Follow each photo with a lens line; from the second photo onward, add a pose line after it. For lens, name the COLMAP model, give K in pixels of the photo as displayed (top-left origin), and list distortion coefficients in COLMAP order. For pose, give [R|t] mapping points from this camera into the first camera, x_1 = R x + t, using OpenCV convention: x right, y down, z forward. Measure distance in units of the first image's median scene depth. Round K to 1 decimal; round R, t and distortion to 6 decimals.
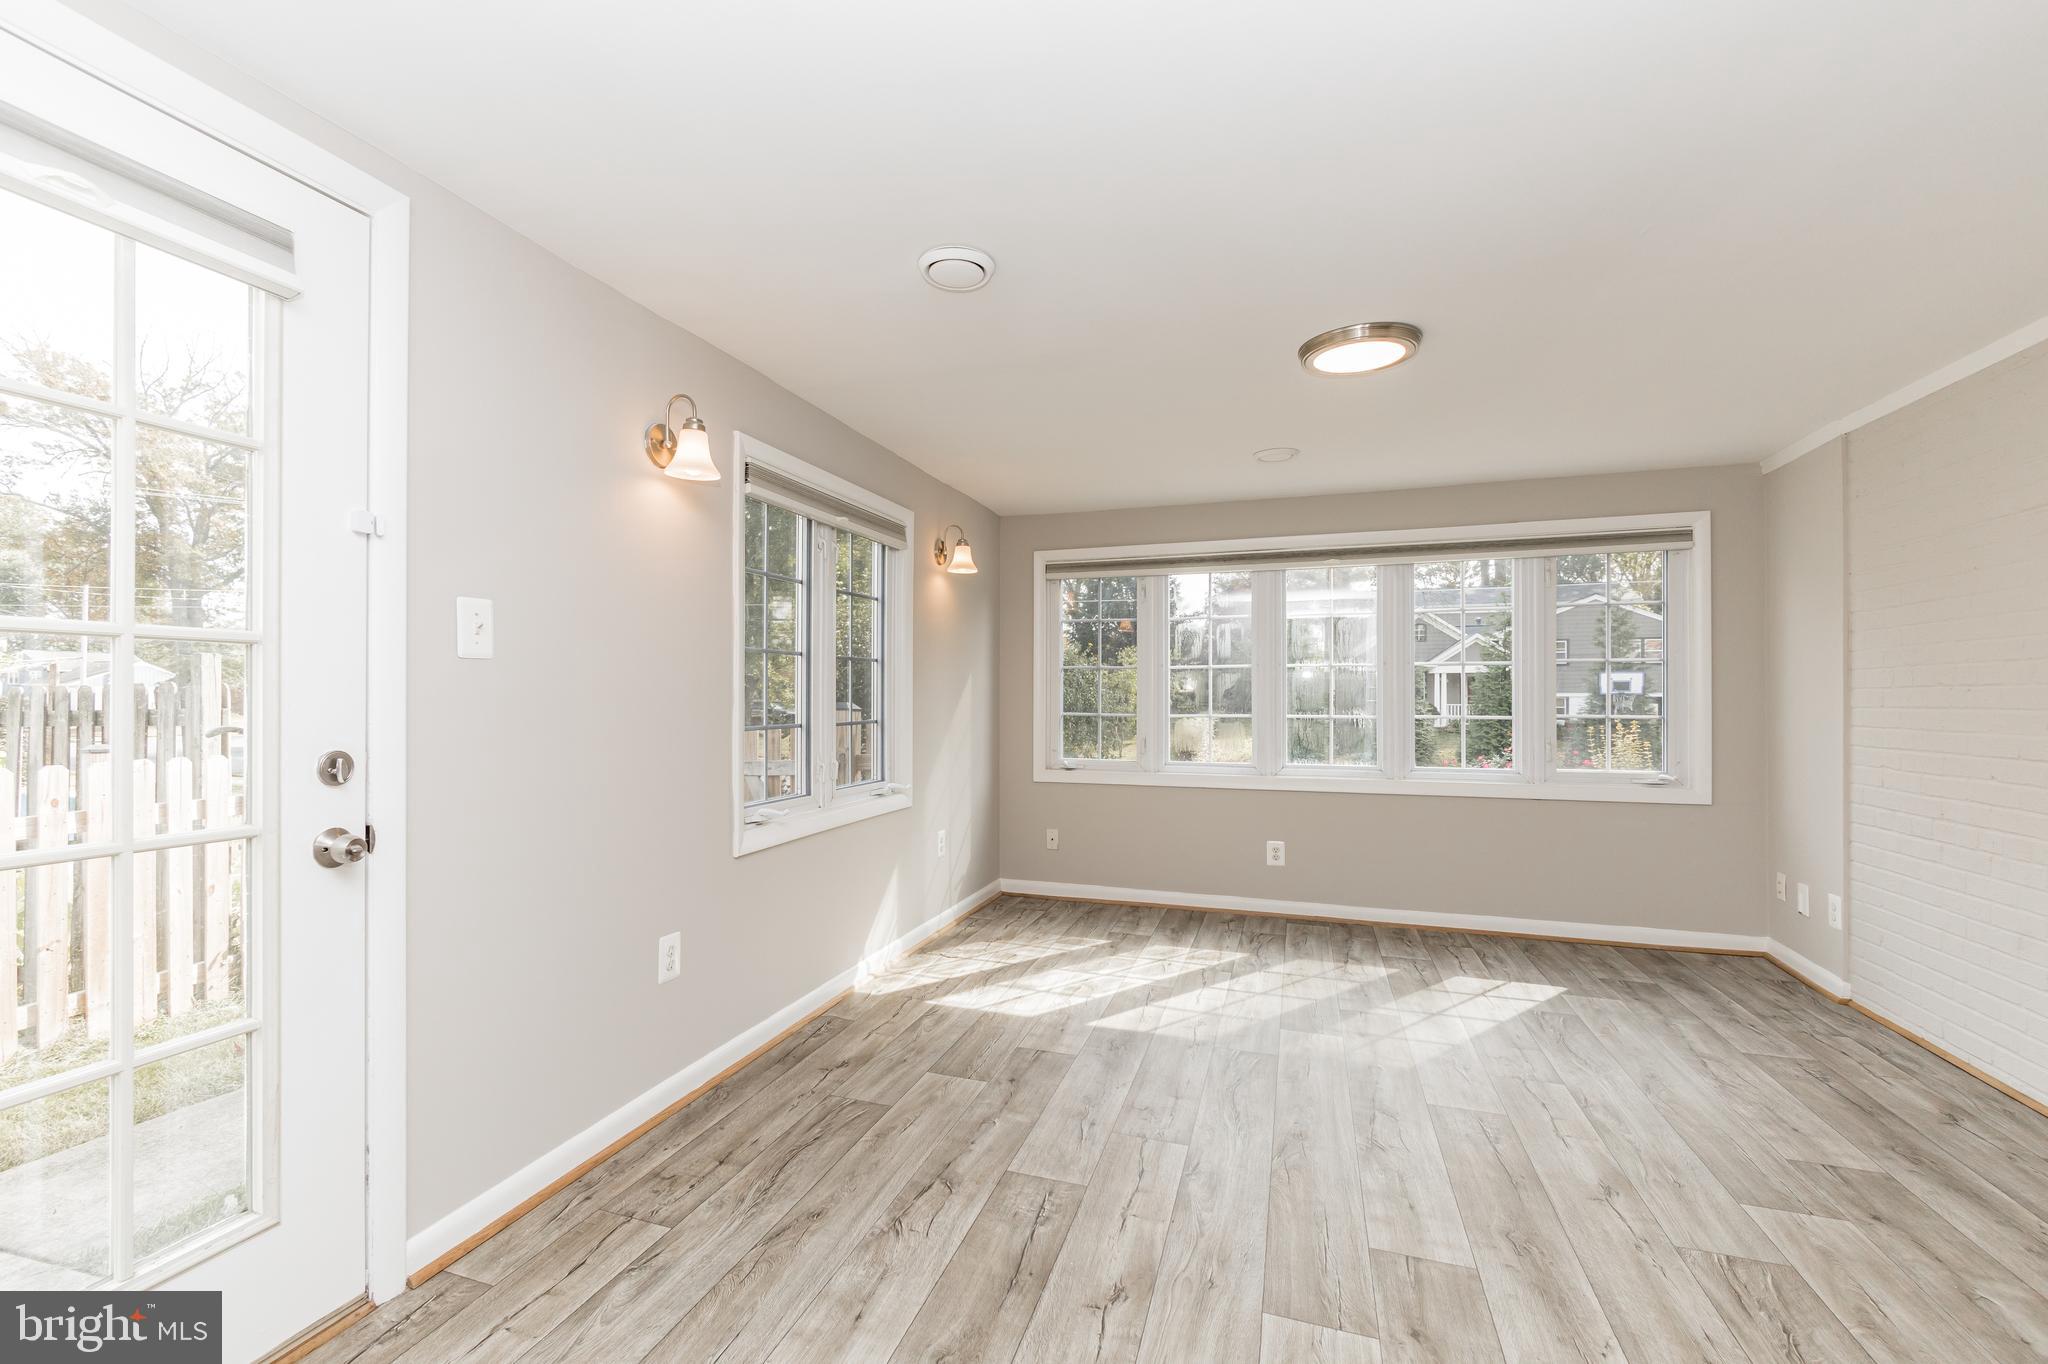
lens RADIAL K [[927.1, 0, 903.7], [0, 927.1, 696.7], [0, 0, 1]] dist [-0.000315, 0.000160]
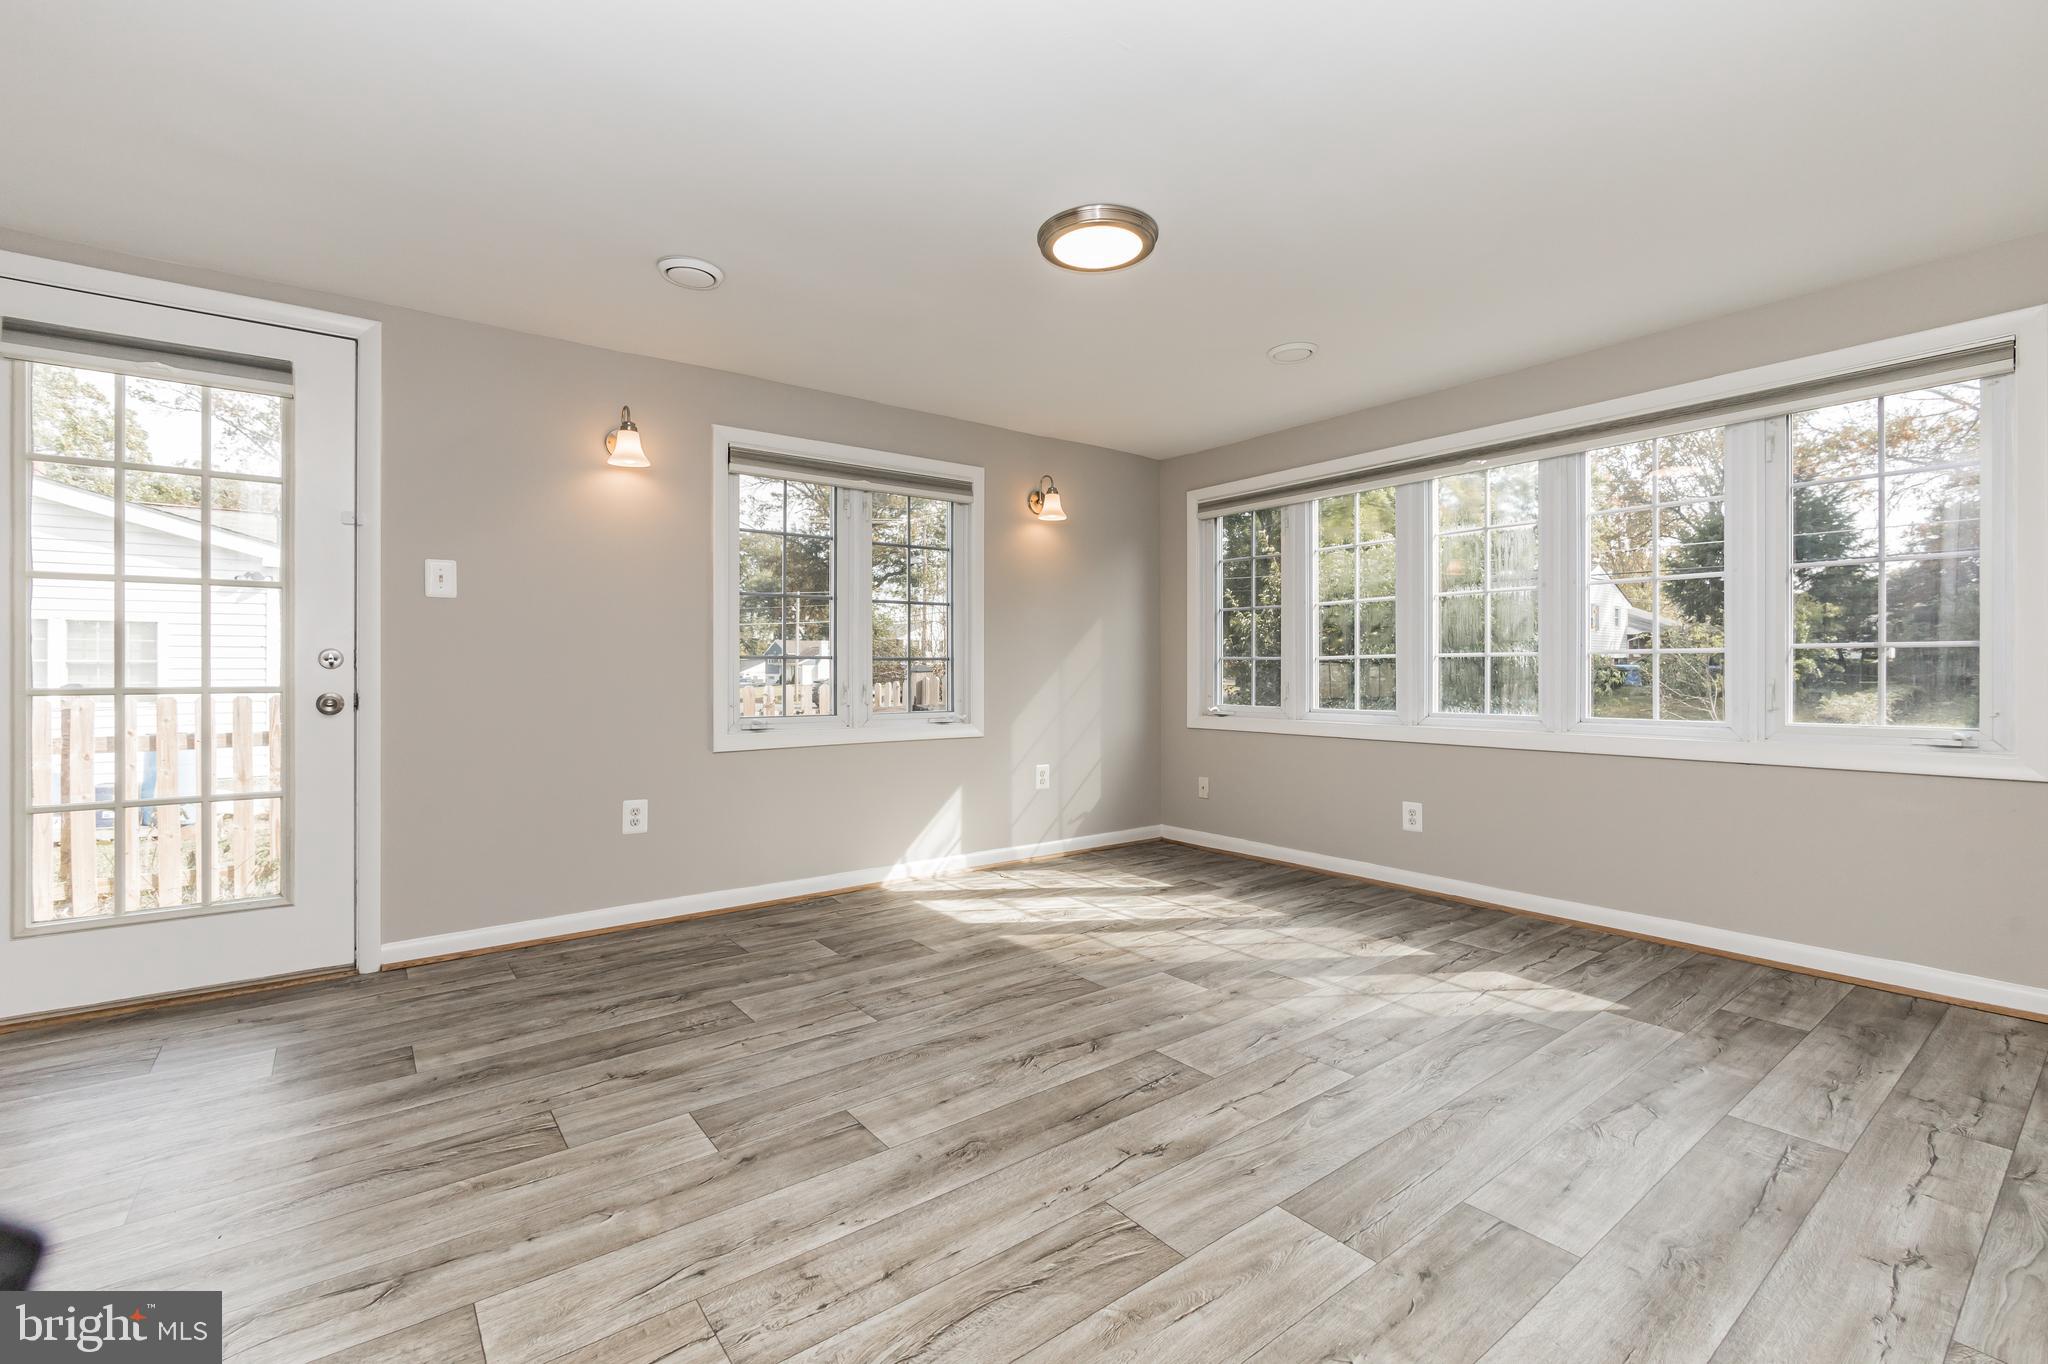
lens RADIAL K [[894.8, 0, 973.2], [0, 894.8, 682.4], [0, 0, 1]] dist [-0.000725, -0.000066]
pose [[0.833893, 0.005051, -0.551903, 0.655343], [-0.001430, 0.999975, 0.006991, 0.052155], [0.551924, -0.005040, 0.833879, 0.124054]]
